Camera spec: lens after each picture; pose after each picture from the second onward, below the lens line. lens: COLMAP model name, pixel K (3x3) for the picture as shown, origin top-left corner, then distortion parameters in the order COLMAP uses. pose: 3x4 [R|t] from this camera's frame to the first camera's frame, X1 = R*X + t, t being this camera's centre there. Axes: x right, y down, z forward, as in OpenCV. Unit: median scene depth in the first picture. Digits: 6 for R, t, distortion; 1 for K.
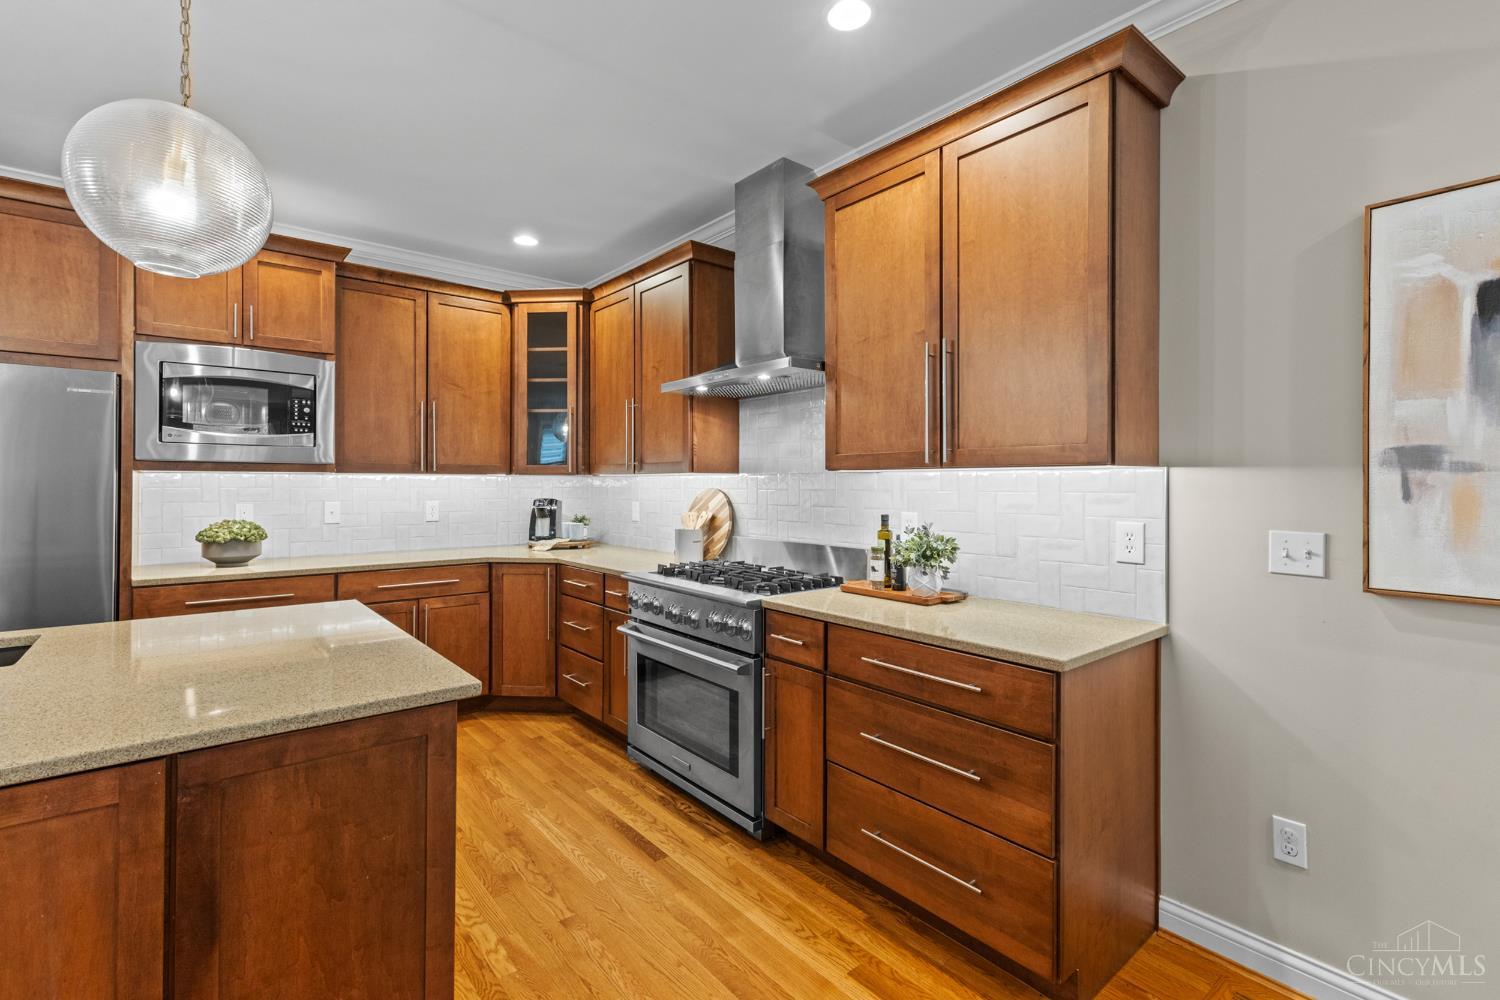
lens RADIAL K [[675.1, 0, 732.8], [0, 675.1, 482.7], [0, 0, 1]] dist [0.004481, 0.000007]
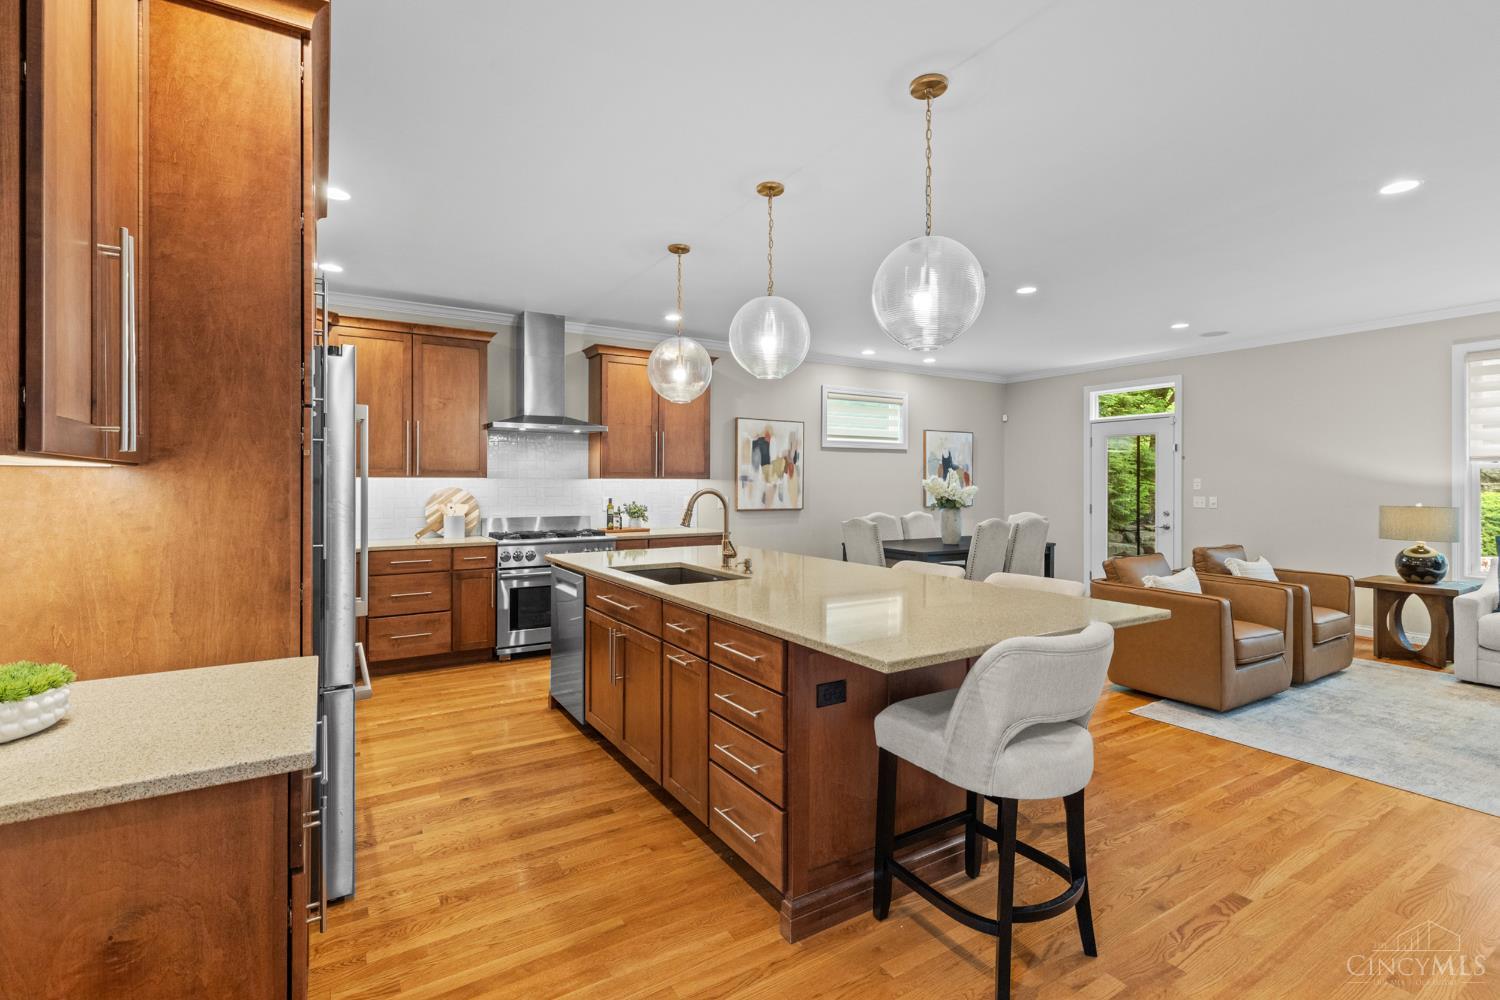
lens RADIAL K [[675.1, 0, 737.4], [0, 675.1, 487.5], [0, 0, 1]] dist [0.004481, 0.000007]
pose [[0.138572, -0.008032, 0.990320, -2.180162], [-0.003569, 0.999957, 0.008610, -0.010287], [-0.990346, -0.004728, 0.138538, 0.294978]]
